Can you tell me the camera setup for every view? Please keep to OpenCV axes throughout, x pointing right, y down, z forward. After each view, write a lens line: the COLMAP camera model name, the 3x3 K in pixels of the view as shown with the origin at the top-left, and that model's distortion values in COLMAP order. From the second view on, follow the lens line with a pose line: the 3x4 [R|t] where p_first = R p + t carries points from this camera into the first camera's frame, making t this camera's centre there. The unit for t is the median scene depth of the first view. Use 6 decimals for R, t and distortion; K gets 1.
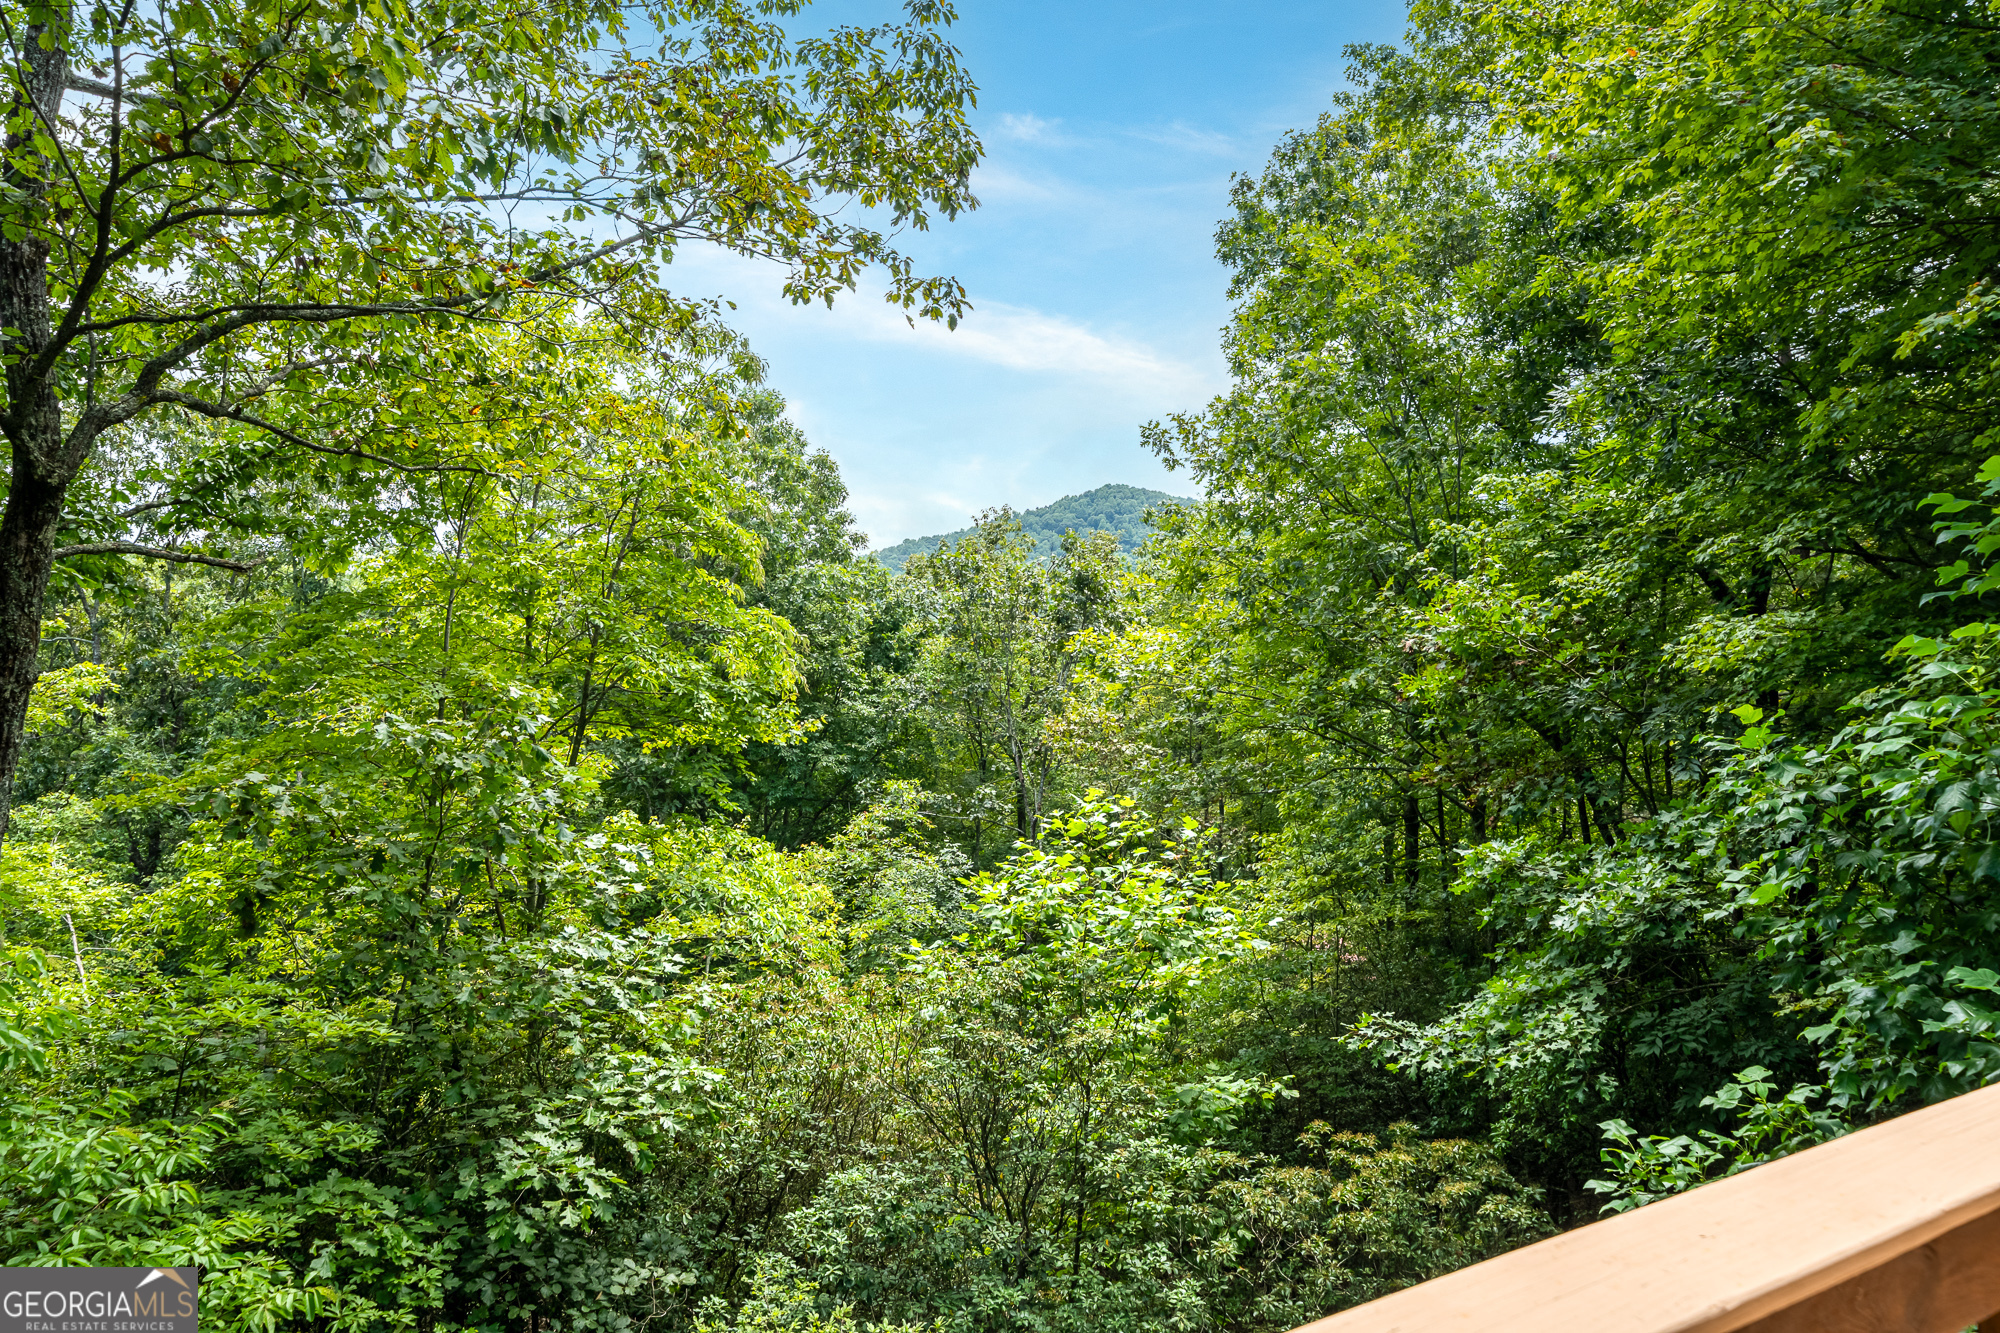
lens RADIAL K [[1328.1, 0, 1000.0], [0, 1328.1, 666.5], [0, 0, 1]] dist [-0.003213, -0.000982]
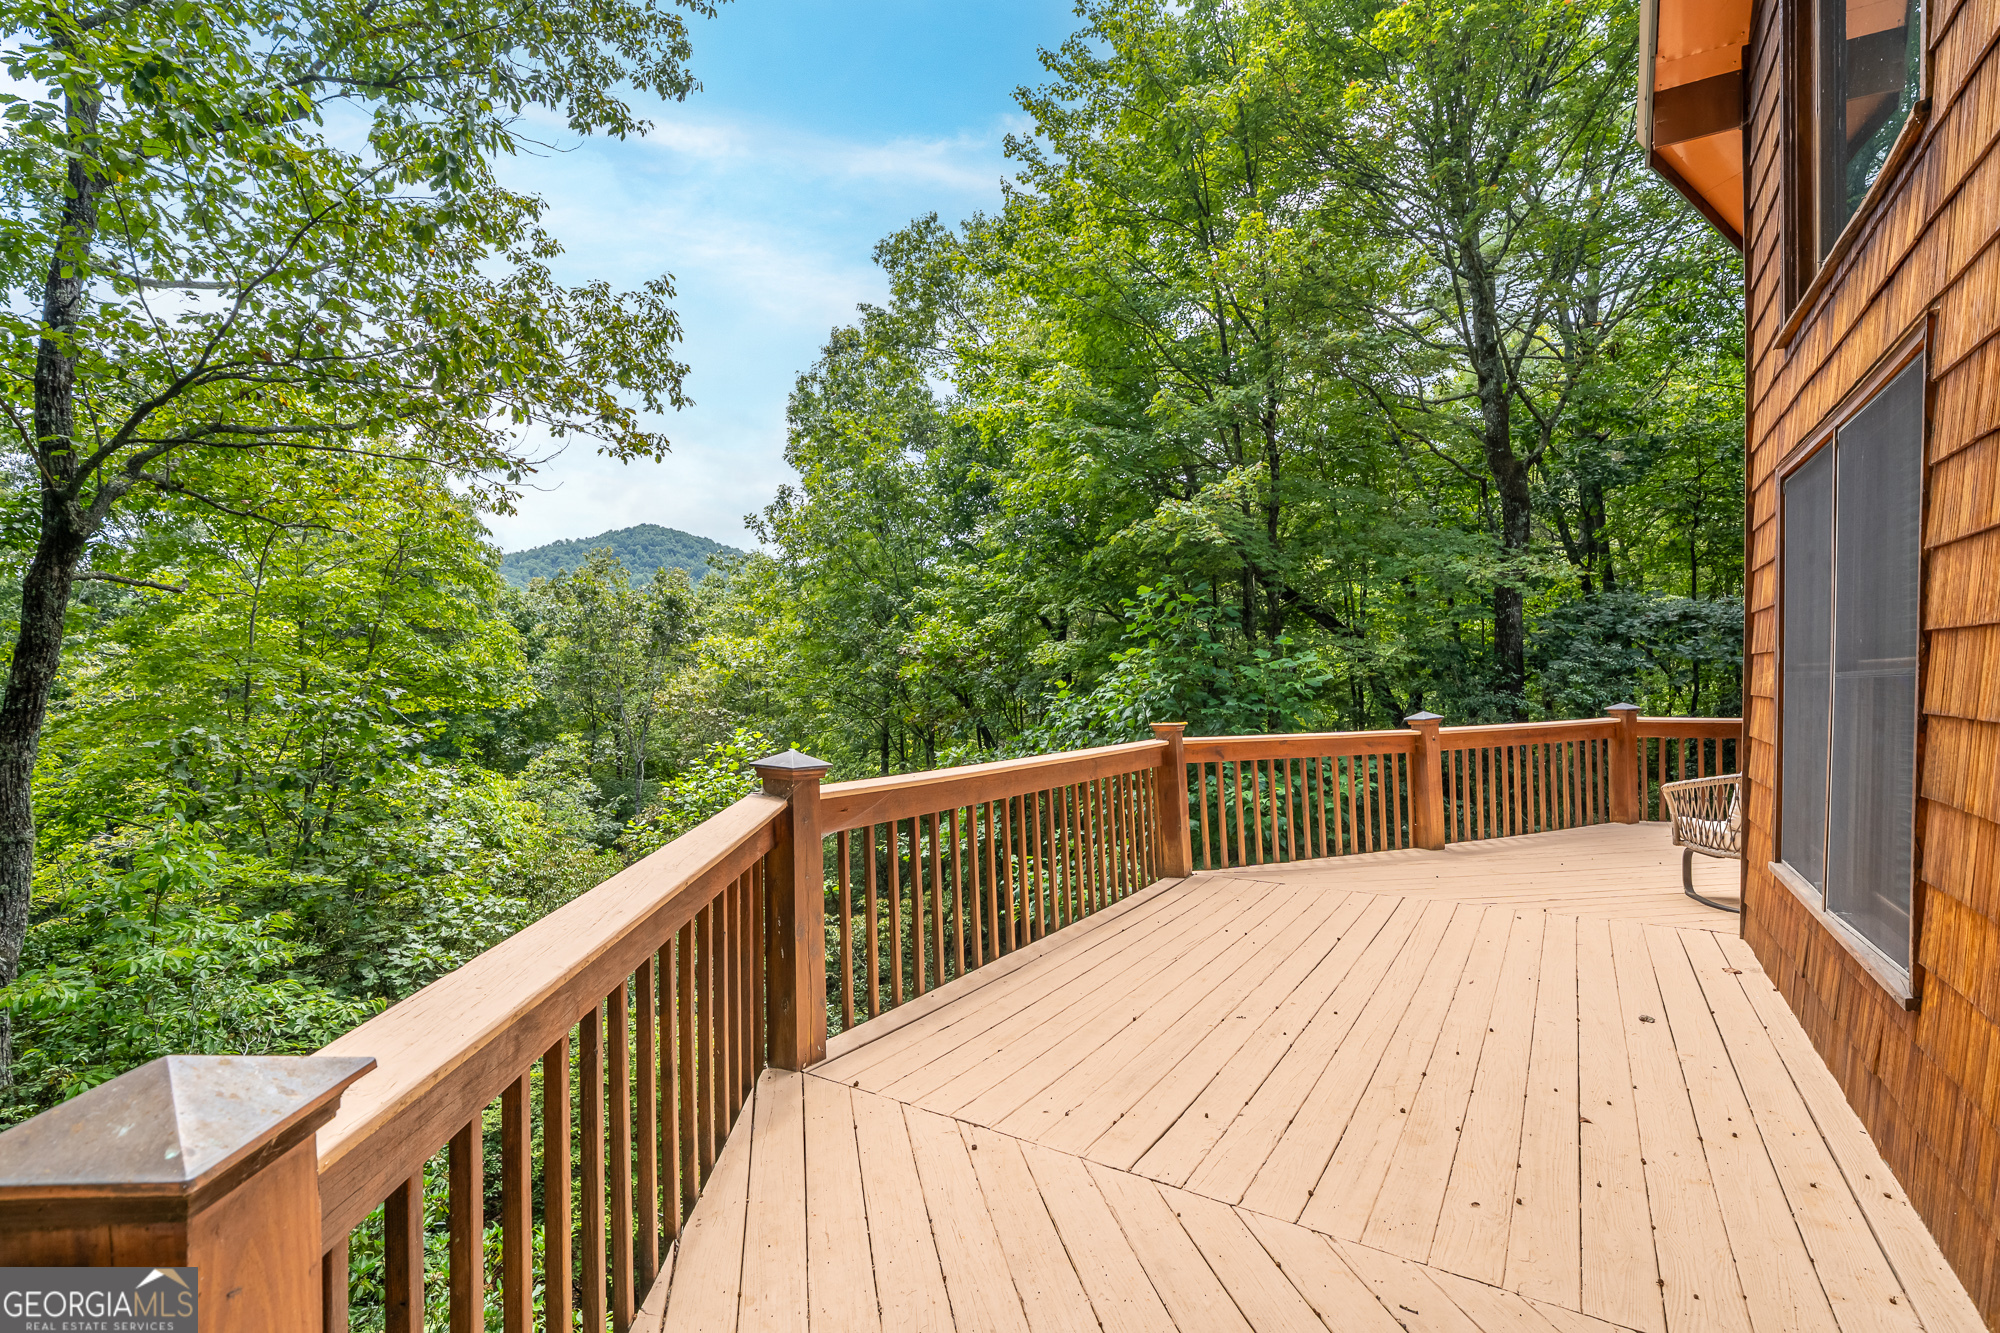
lens RADIAL K [[946.0, 0, 998.6], [0, 946.0, 667.4], [0, 0, 1]] dist [0.001019, -0.000721]
pose [[0.897649, 0.005945, 0.440671, -0.177008], [-0.009661, 0.999934, 0.006190, -0.001749], [-0.440605, -0.009814, 0.897647, -0.295258]]
